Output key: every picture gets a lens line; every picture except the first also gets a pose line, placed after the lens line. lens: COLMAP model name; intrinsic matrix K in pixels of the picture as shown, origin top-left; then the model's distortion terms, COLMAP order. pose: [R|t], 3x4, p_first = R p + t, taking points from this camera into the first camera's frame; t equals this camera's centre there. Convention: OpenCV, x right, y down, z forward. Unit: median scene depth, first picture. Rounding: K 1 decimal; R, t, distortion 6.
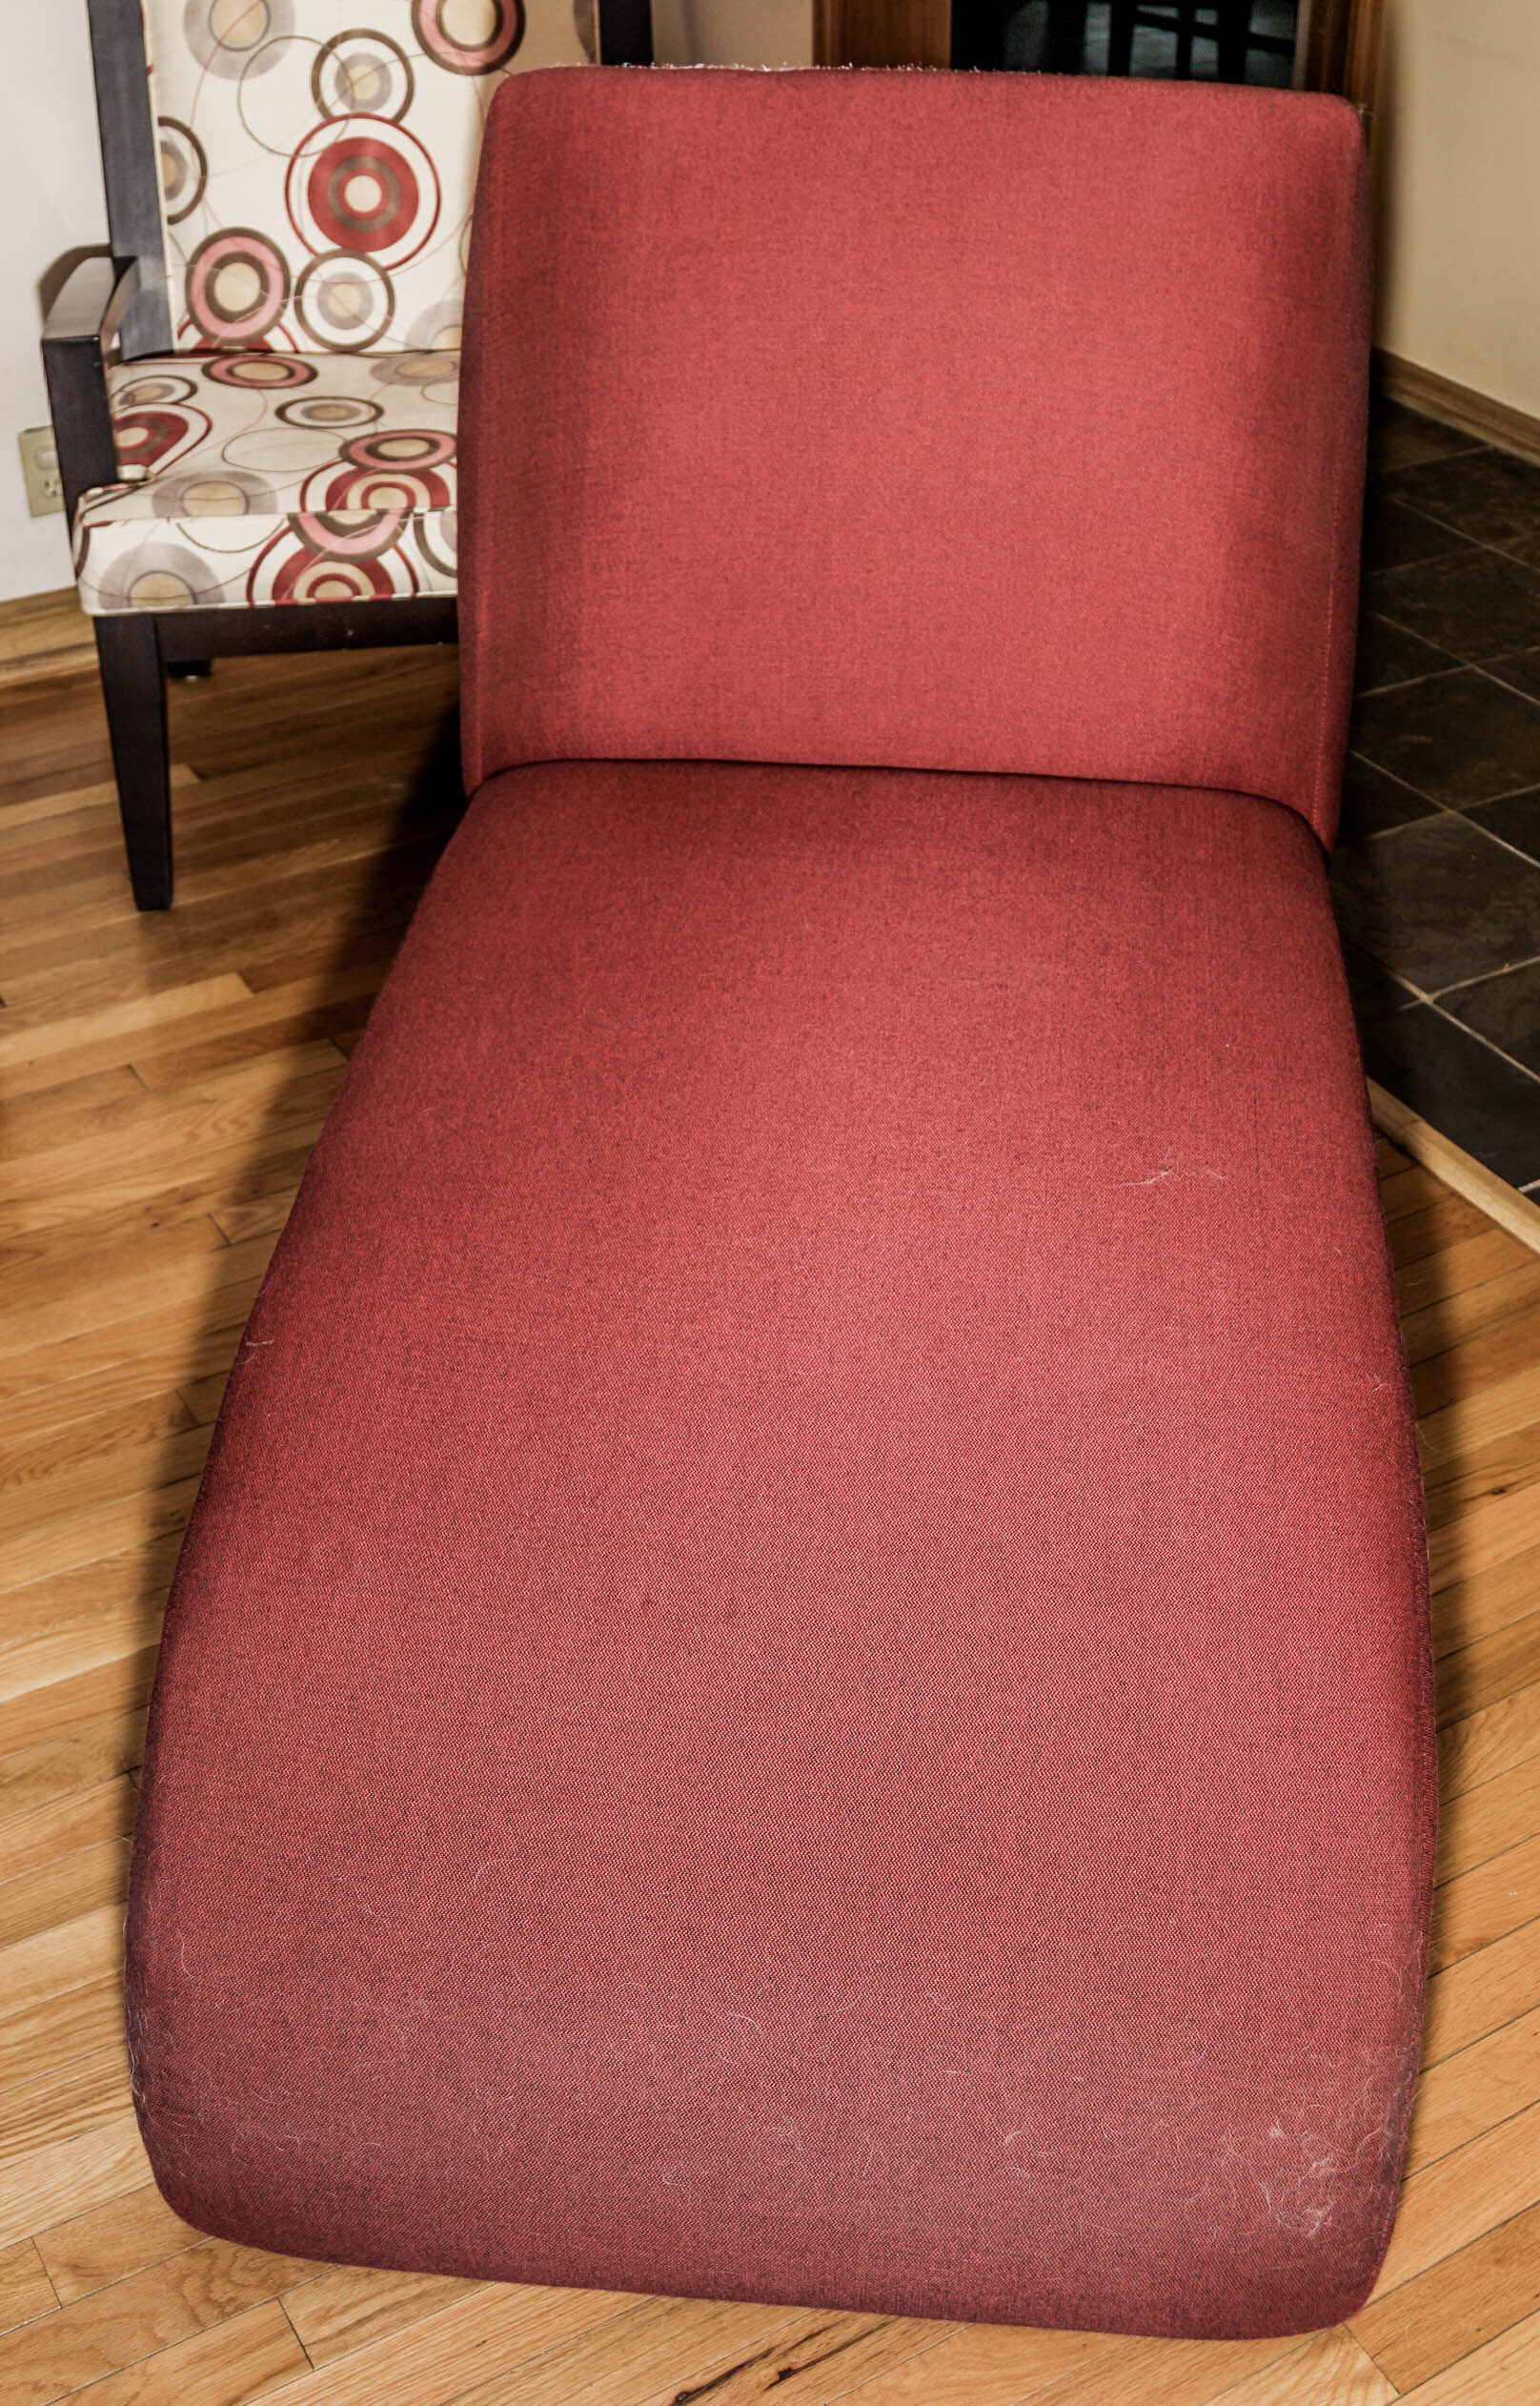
lens RADIAL K [[2650.2, 0, 776.0], [0, 2650.2, 1200.9], [0, 0, 1]] dist [-0.068095, 0.000000]
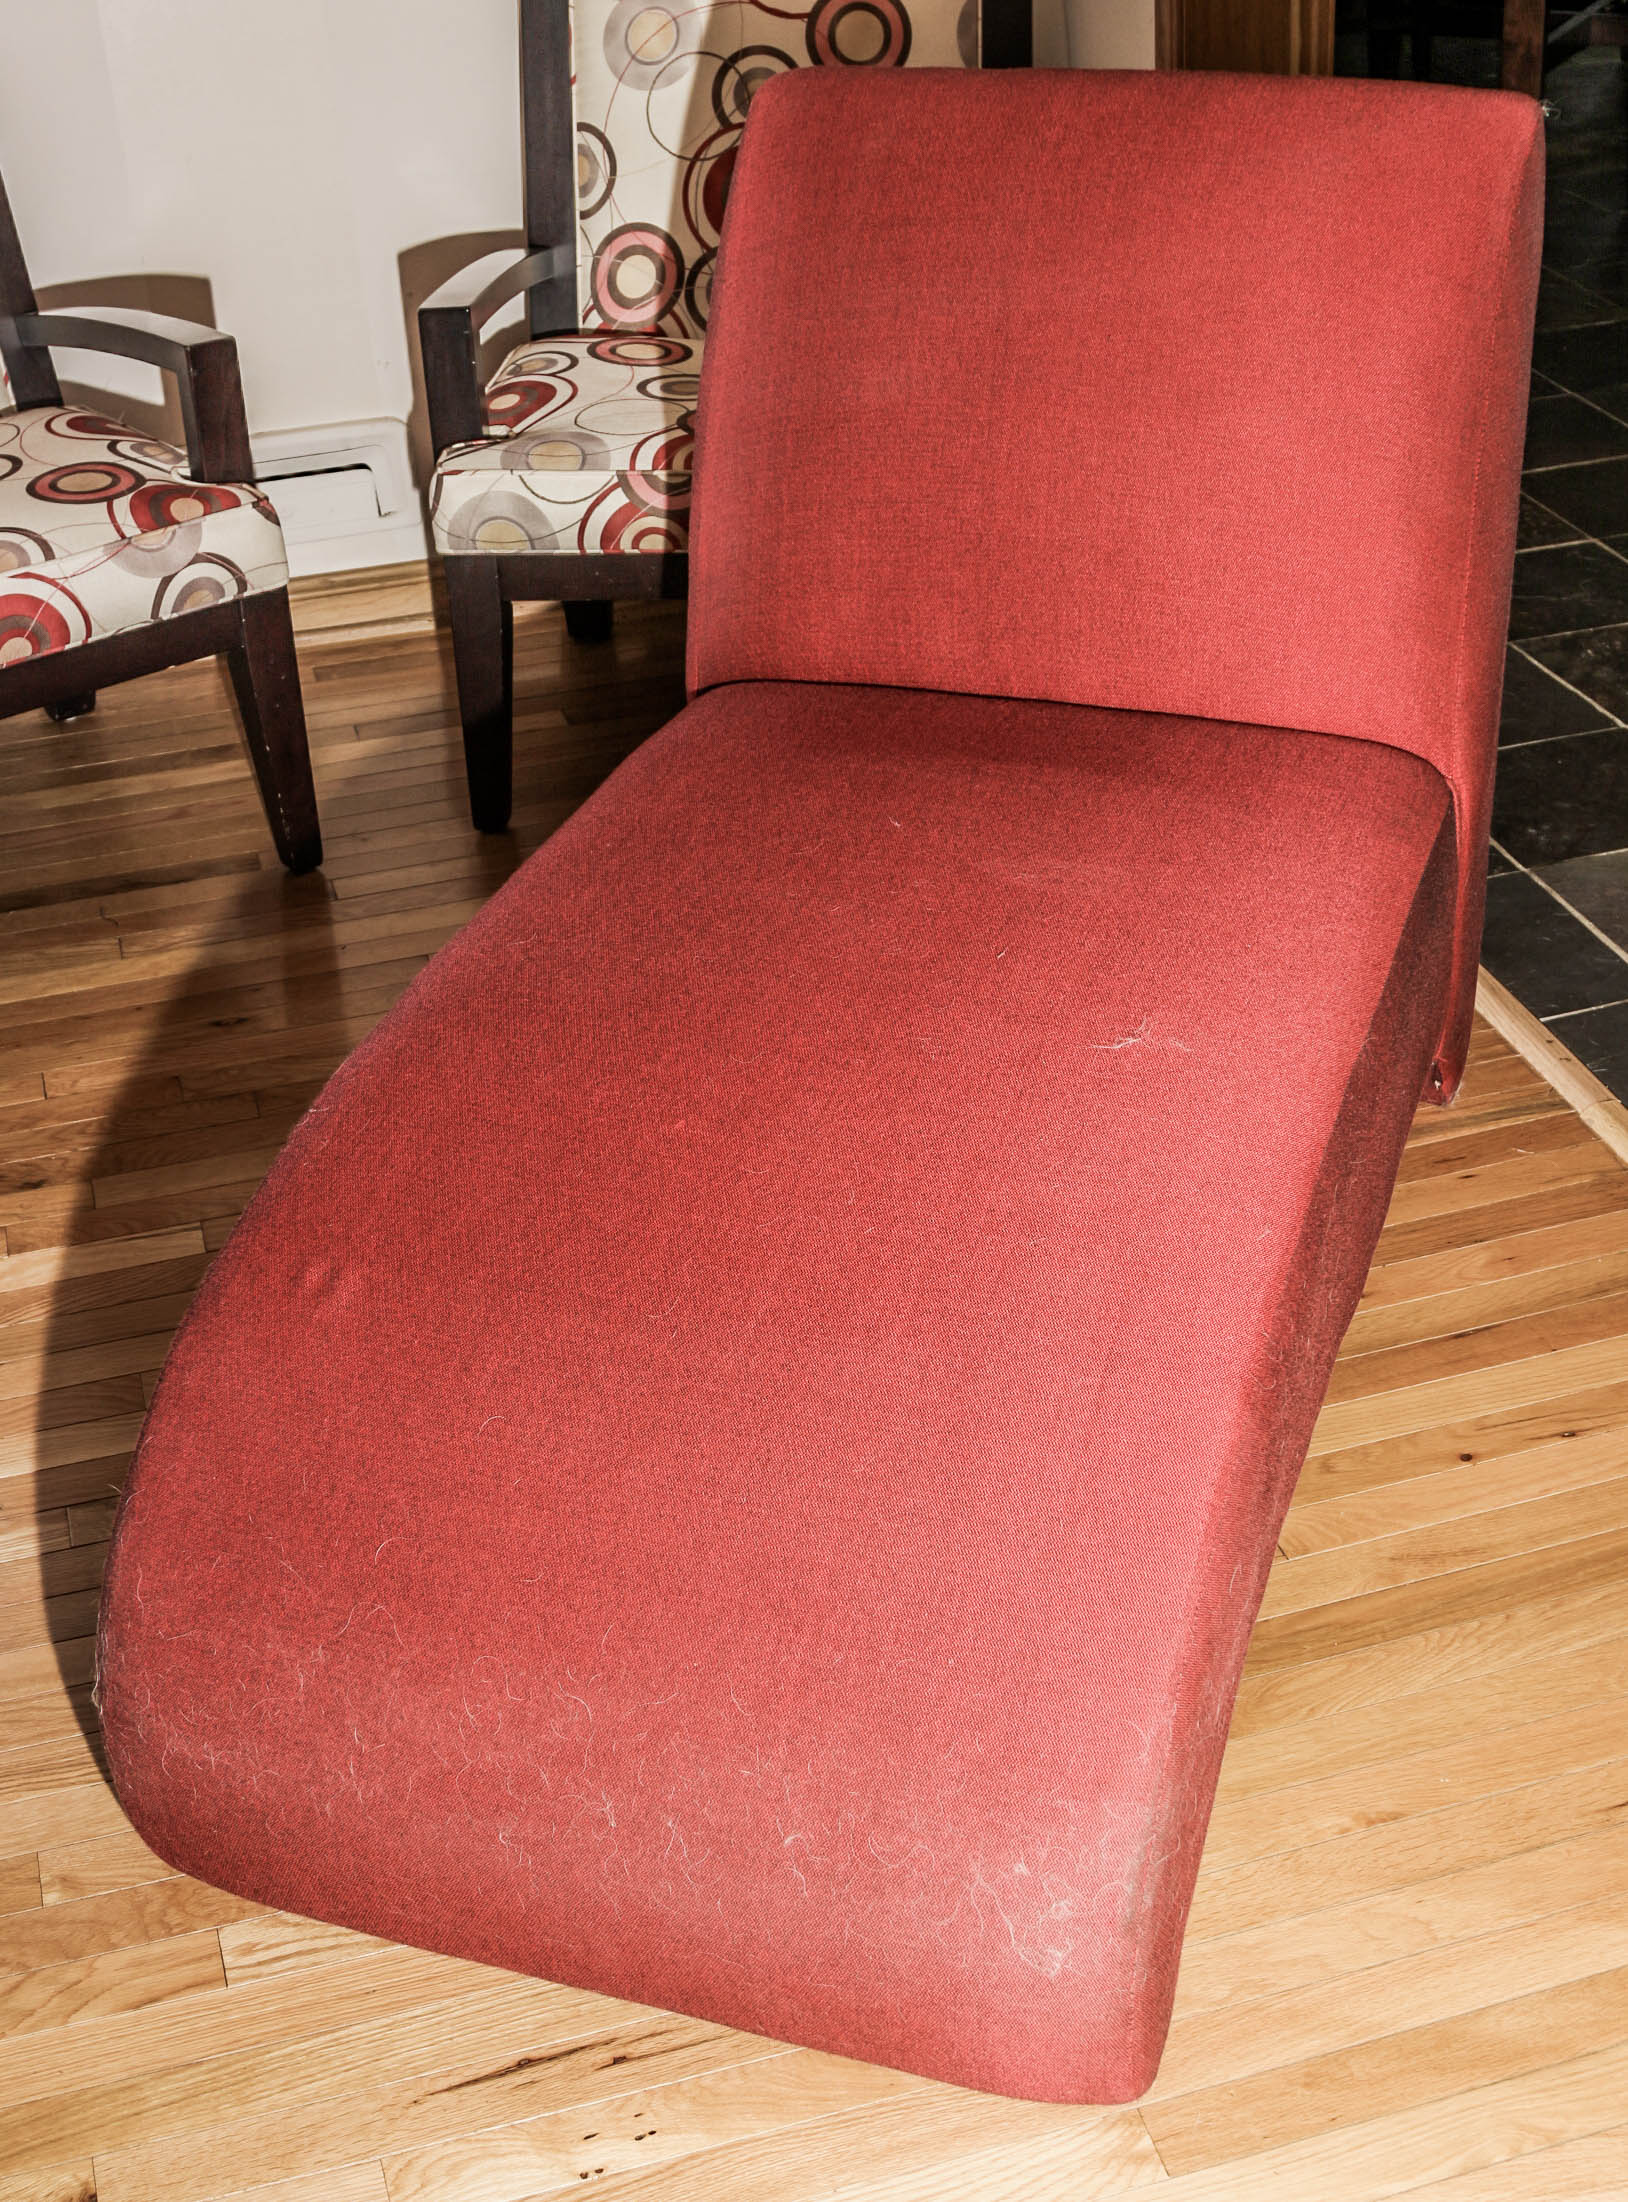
lens RADIAL K [[2806.0, 0, 811.9], [0, 2806.0, 1099.4], [0, 0, 1]] dist [-0.064535, 0.000000]
pose [[0.968098, 0.085326, -0.235596, 0.189389], [-0.102612, 0.992782, -0.062091, 0.063724], [0.228597, 0.084286, 0.969866, -0.092866]]
